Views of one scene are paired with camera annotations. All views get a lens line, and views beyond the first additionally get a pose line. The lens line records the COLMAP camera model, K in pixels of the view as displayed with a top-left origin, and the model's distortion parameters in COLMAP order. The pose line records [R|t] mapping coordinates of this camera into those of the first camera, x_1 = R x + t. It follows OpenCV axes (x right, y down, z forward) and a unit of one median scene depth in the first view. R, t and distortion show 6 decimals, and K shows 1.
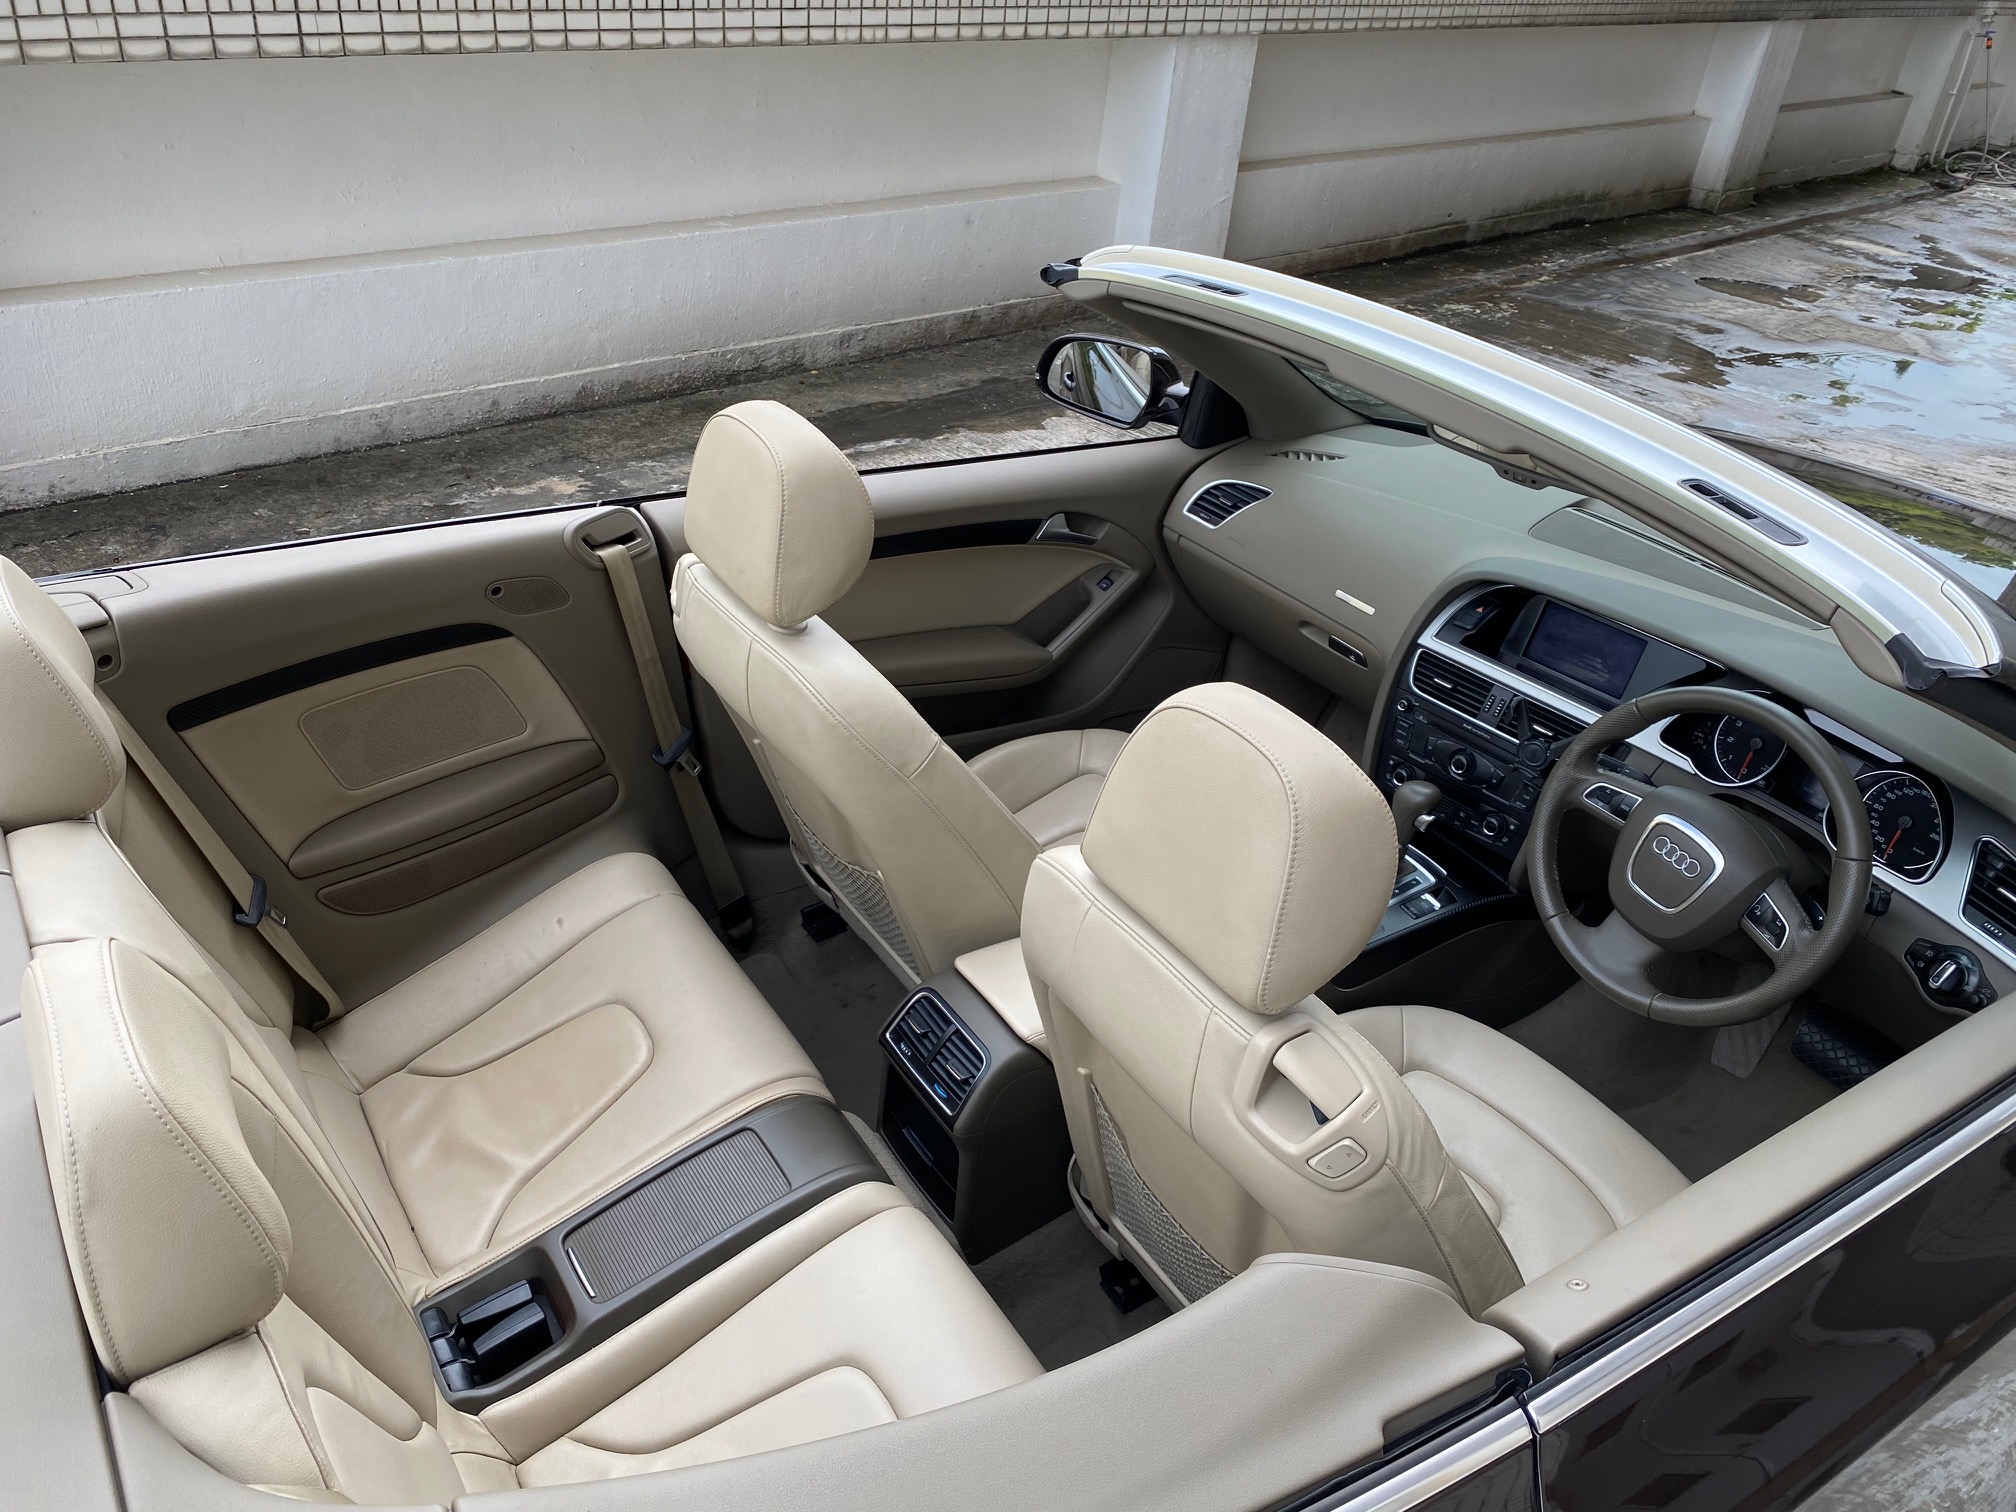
lens RADIAL K [[1585.8, 0, 1007.2], [0, 1585.8, 727.3], [0, 0, 1]] dist [0.005628, -0.003434]
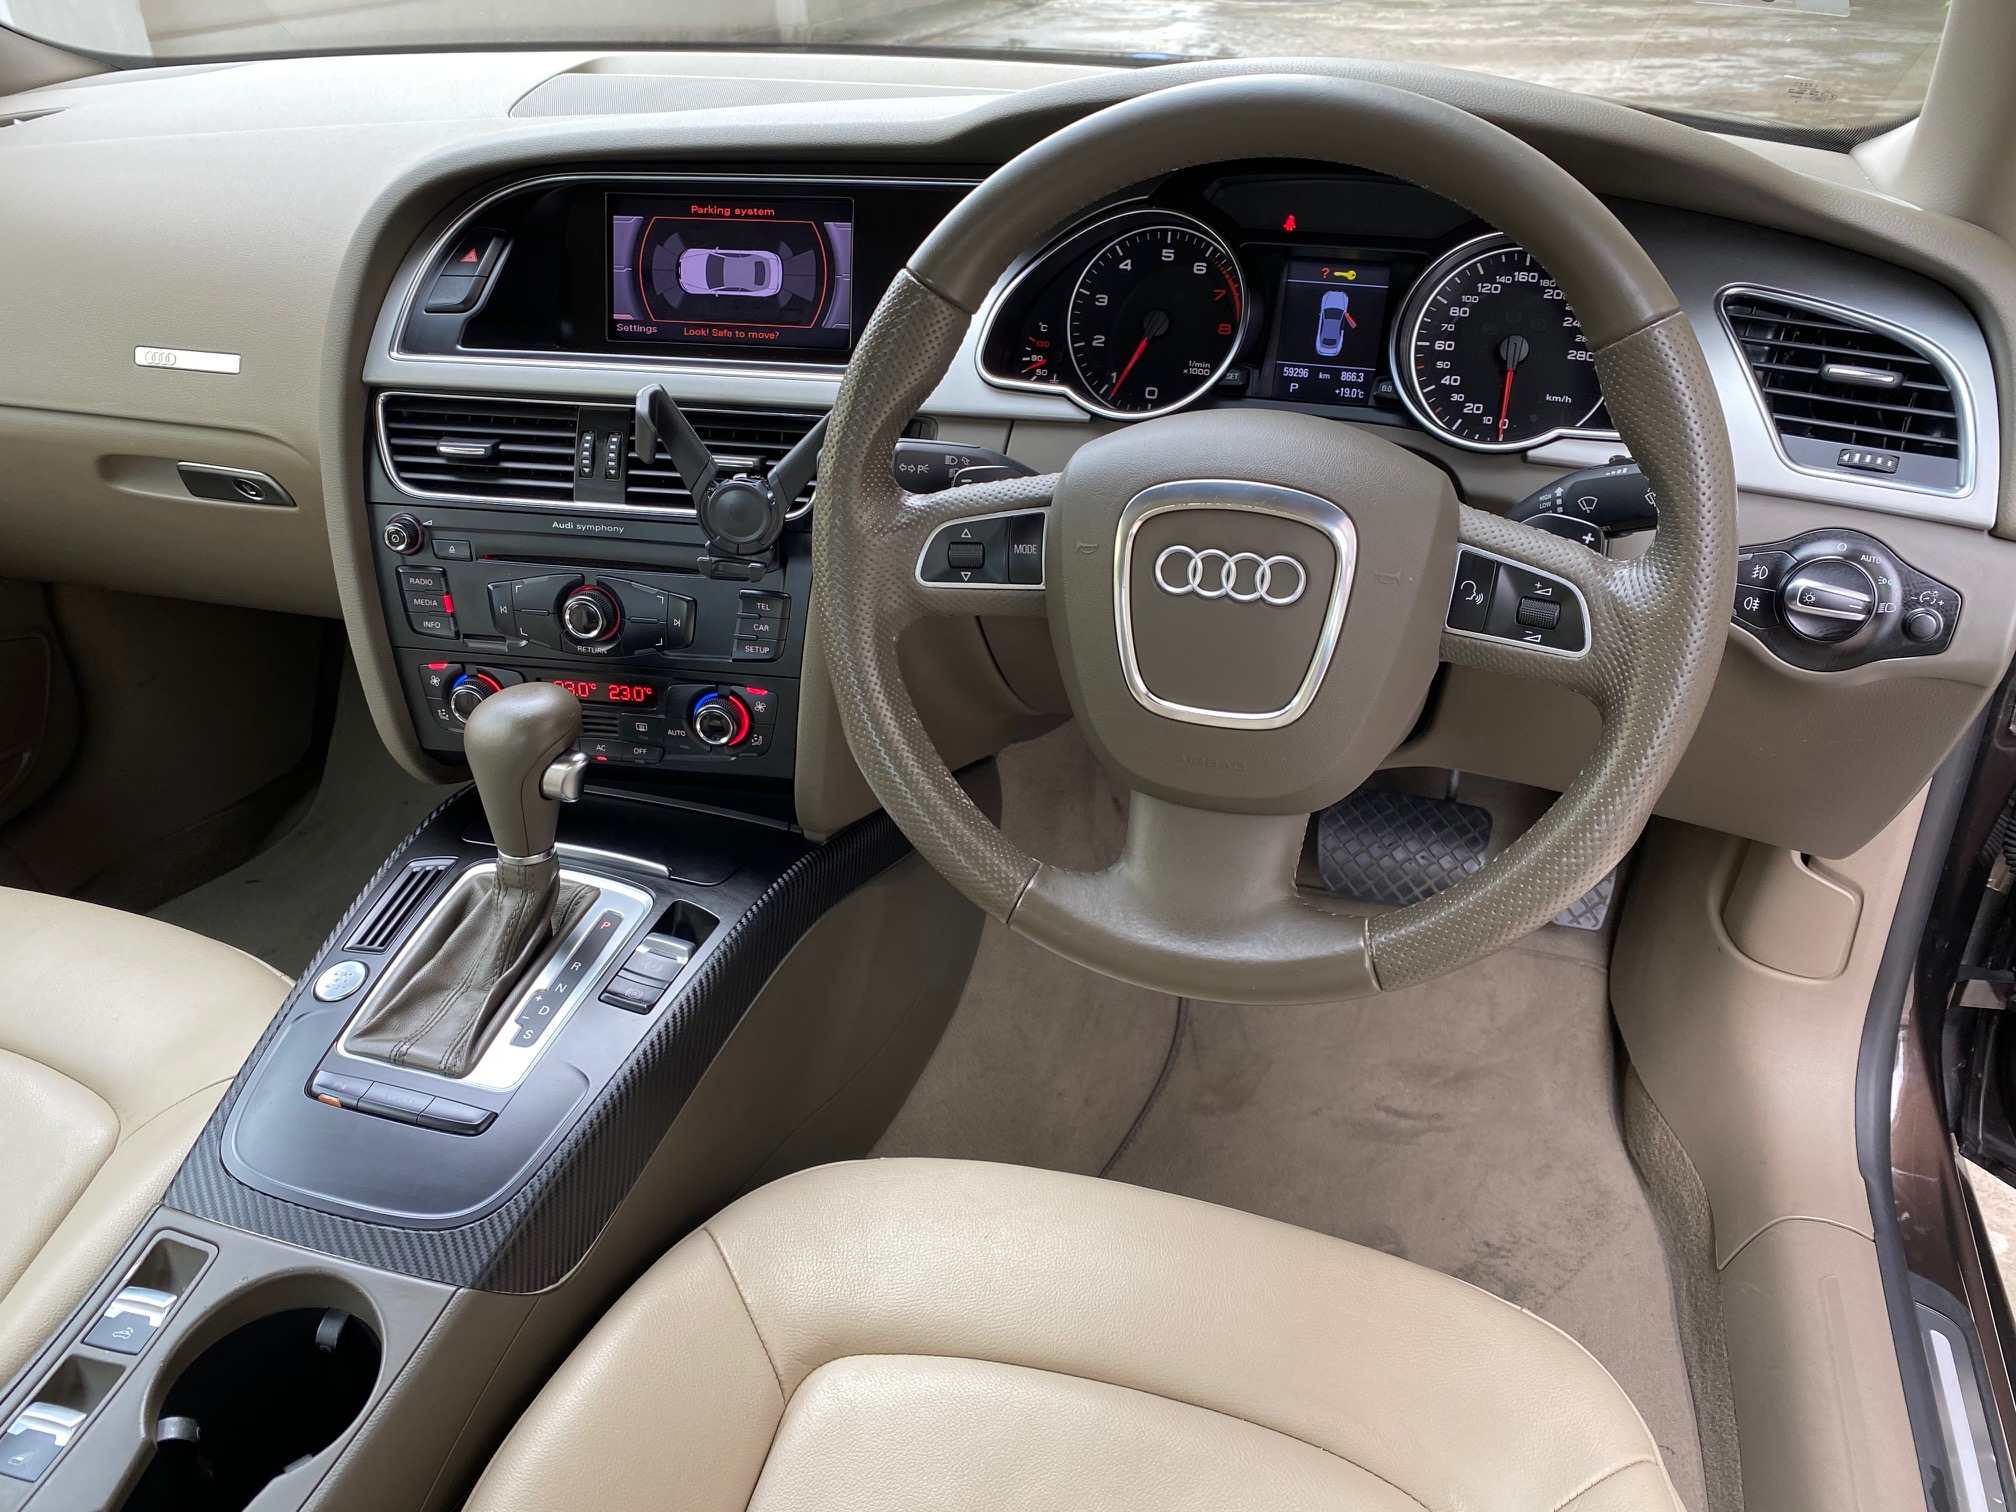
lens RADIAL K [[1585.8, 0, 1007.2], [0, 1585.8, 727.3], [0, 0, 1]] dist [0.005628, -0.003434]
pose [[0.777267, -0.390283, 0.493493, 0.154657], [0.381793, 0.916013, 0.123100, 0.040724], [-0.500090, 0.092731, 0.860994, 0.590476]]
